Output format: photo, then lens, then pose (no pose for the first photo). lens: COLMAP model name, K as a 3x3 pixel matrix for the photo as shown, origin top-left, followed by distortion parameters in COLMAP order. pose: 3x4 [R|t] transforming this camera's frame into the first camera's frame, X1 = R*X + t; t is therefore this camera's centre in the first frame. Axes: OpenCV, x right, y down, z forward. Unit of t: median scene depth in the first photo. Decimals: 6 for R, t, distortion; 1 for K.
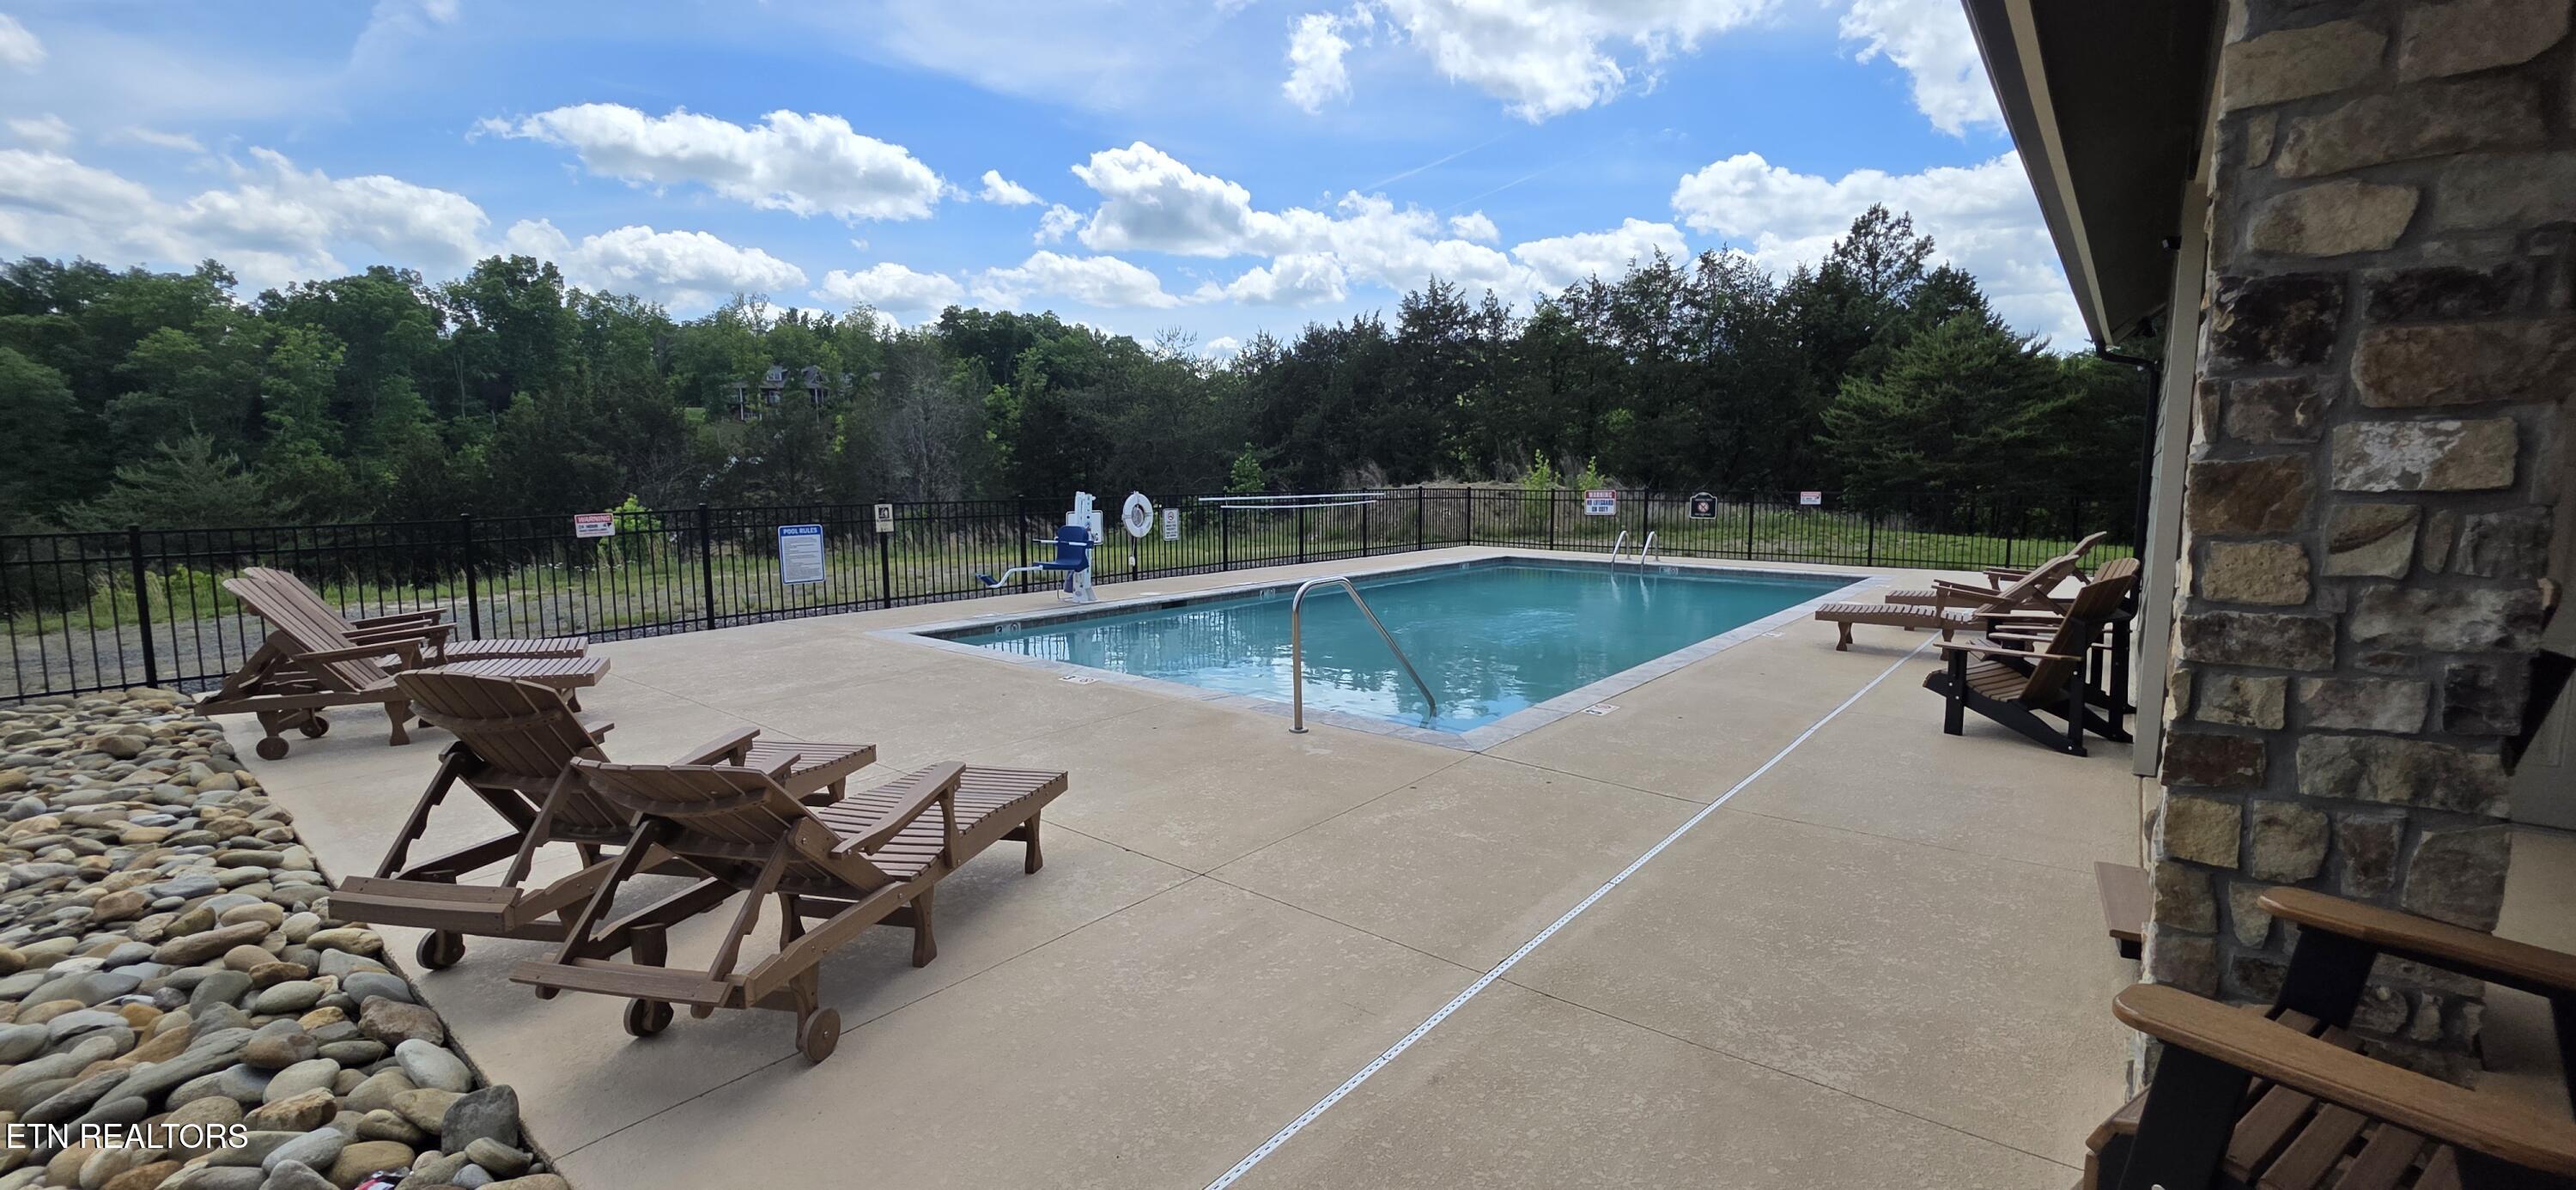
lens RADIAL K [[1040.7, 0, 1301.9], [0, 1040.7, 593.3], [0, 0, 1]] dist [-0.000988, -0.000190]
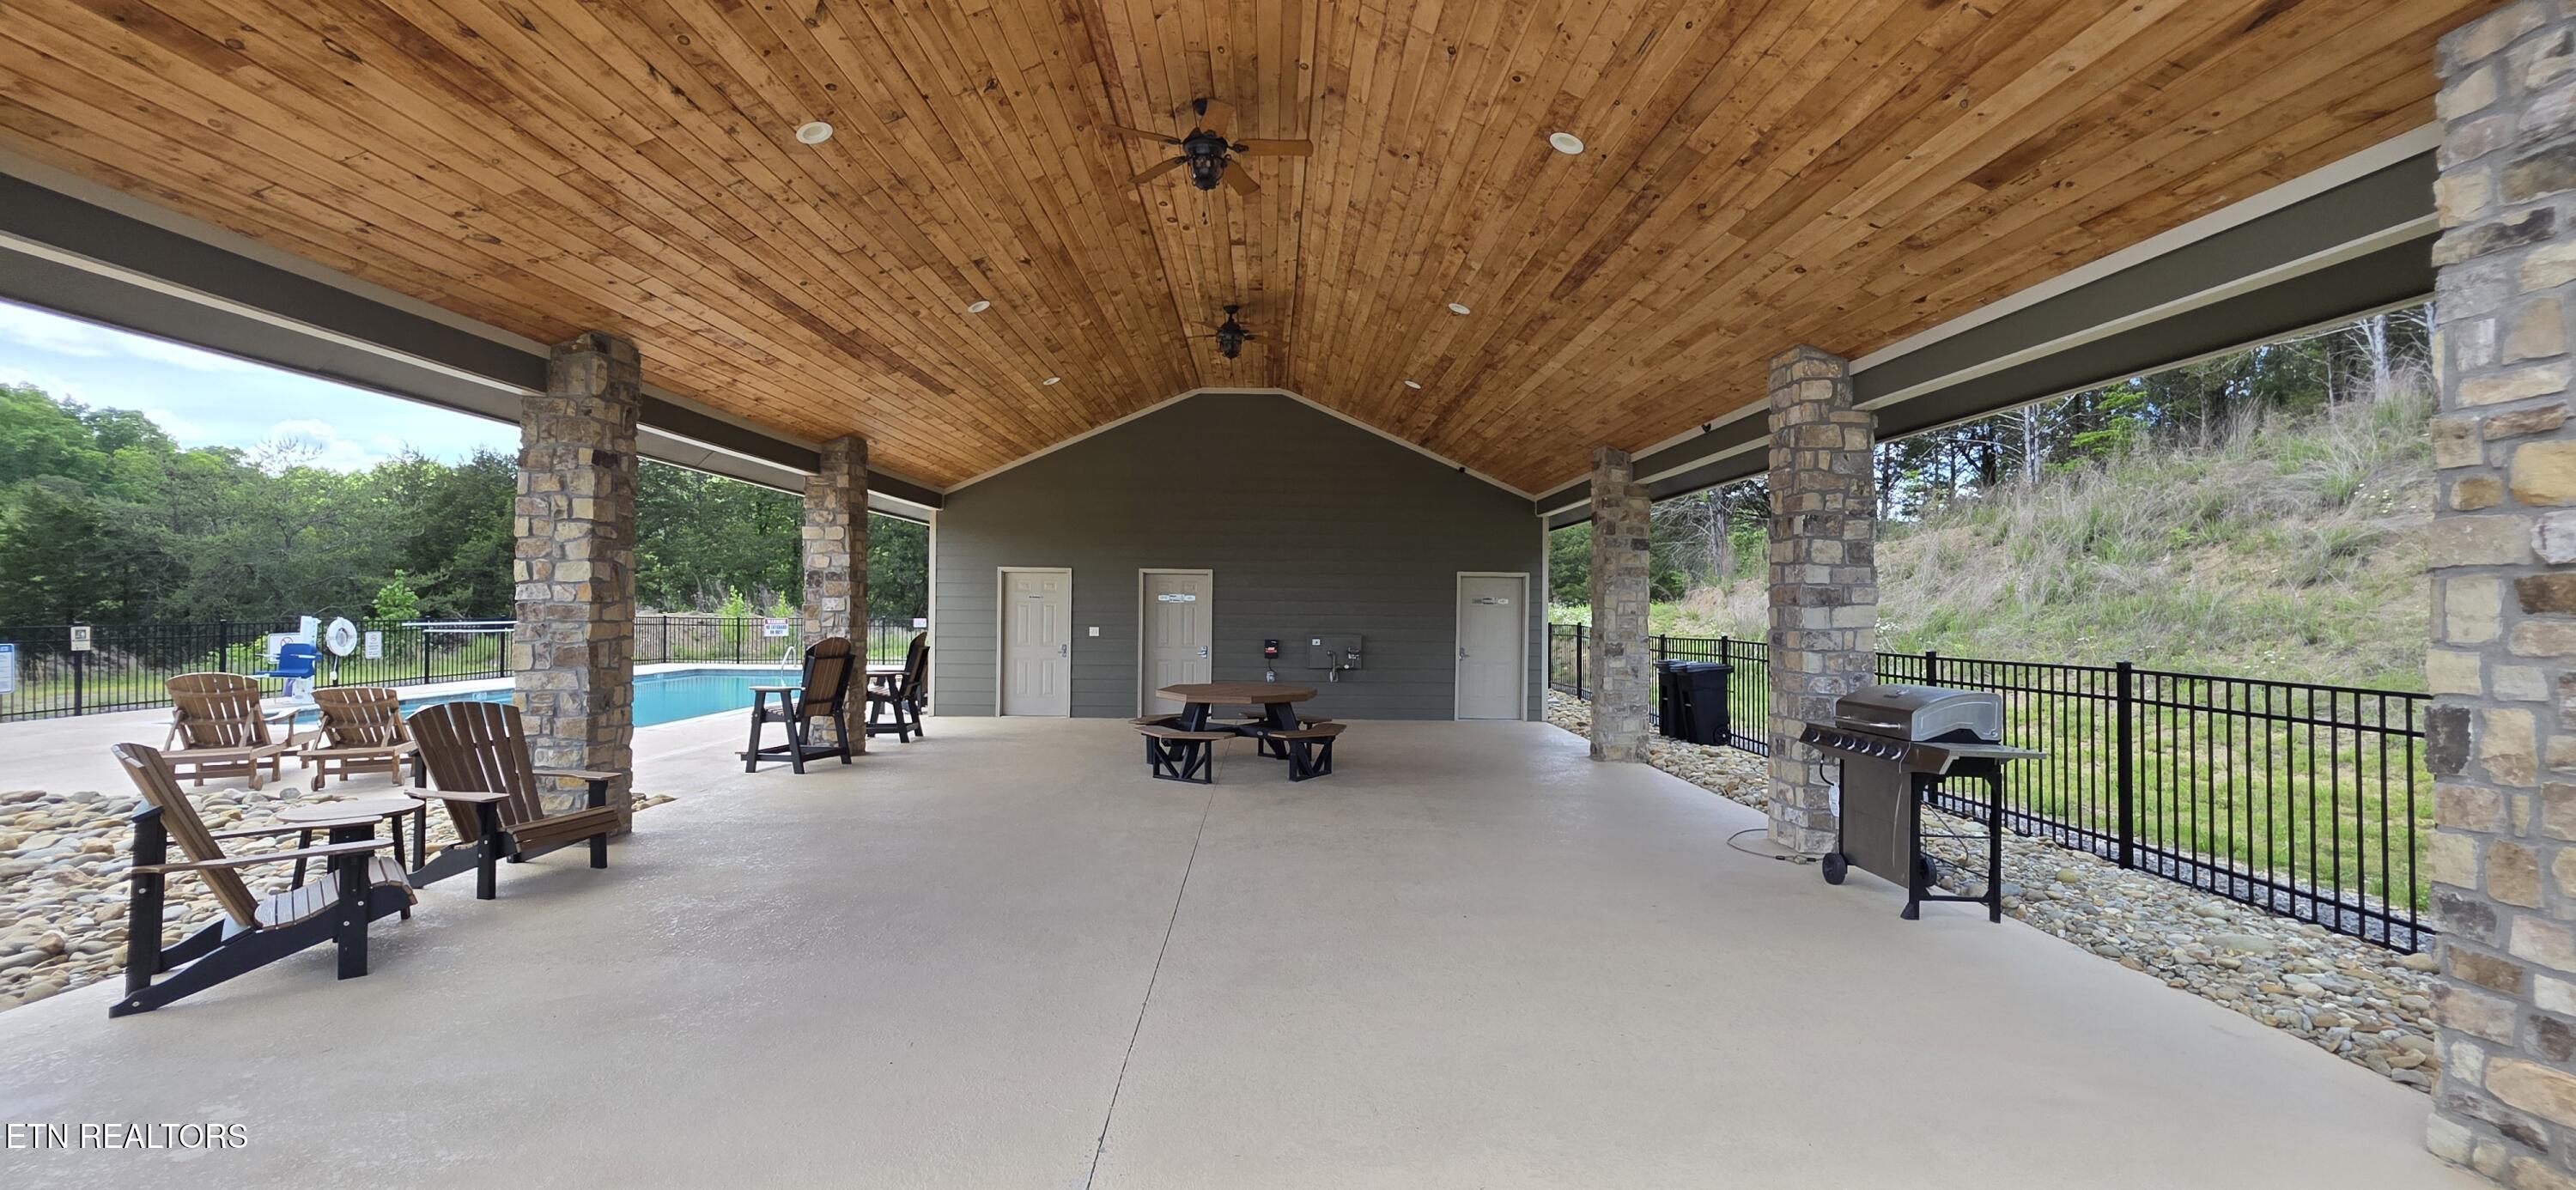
lens RADIAL K [[1040.7, 0, 1301.9], [0, 1040.7, 593.3], [0, 0, 1]] dist [-0.000988, -0.000190]
pose [[0.767831, 0.015139, 0.640473, -0.030985], [0.065735, 0.992583, -0.102268, 0.029354], [-0.637271, 0.120626, 0.761141, -0.261233]]
